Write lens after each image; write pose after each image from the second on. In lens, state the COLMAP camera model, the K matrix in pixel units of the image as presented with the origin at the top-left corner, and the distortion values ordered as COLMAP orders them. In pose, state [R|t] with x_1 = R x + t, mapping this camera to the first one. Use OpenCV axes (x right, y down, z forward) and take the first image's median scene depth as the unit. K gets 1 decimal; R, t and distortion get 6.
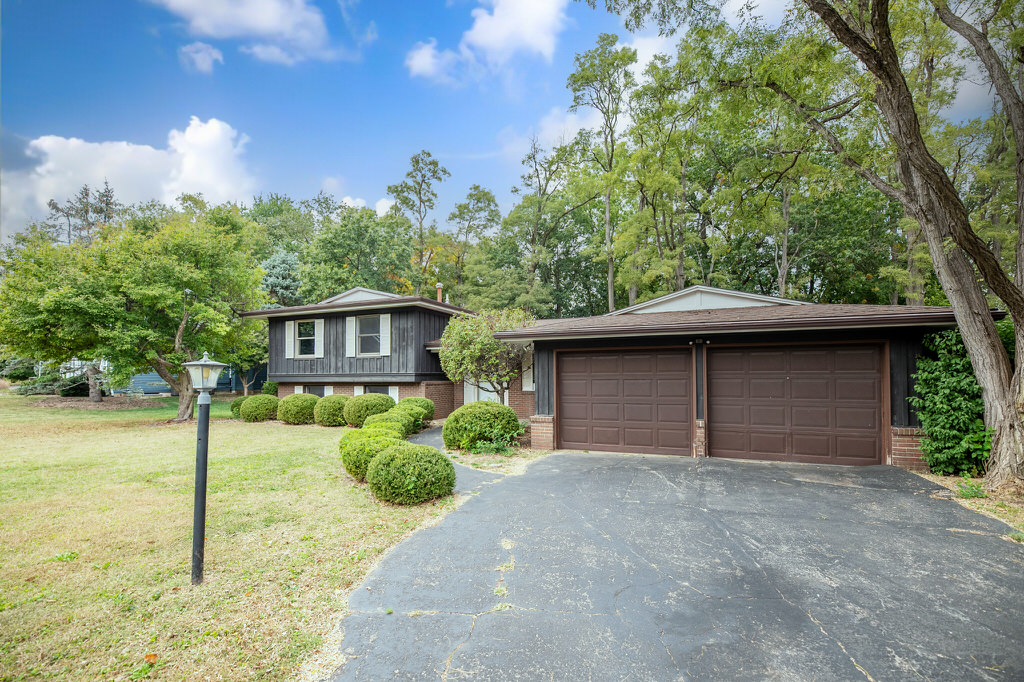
lens RADIAL K [[424.0, 0, 518.7], [0, 424.0, 367.3], [0, 0, 1]] dist [0.002931, -0.002196]
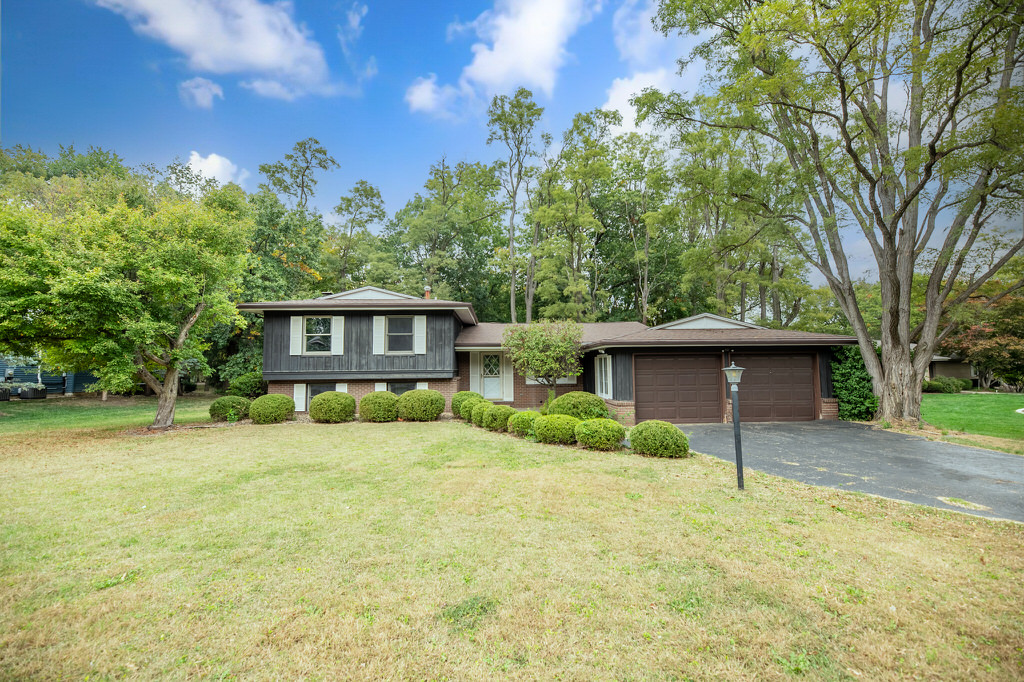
lens RADIAL K [[410.5, 0, 512.6], [0, 410.5, 342.4], [0, 0, 1]] dist [0.007096, -0.000296]
pose [[0.911462, 0.021885, 0.410802, -0.511687], [-0.002857, 0.998897, -0.046875, -0.007802], [-0.411375, 0.041551, 0.910519, -0.048623]]
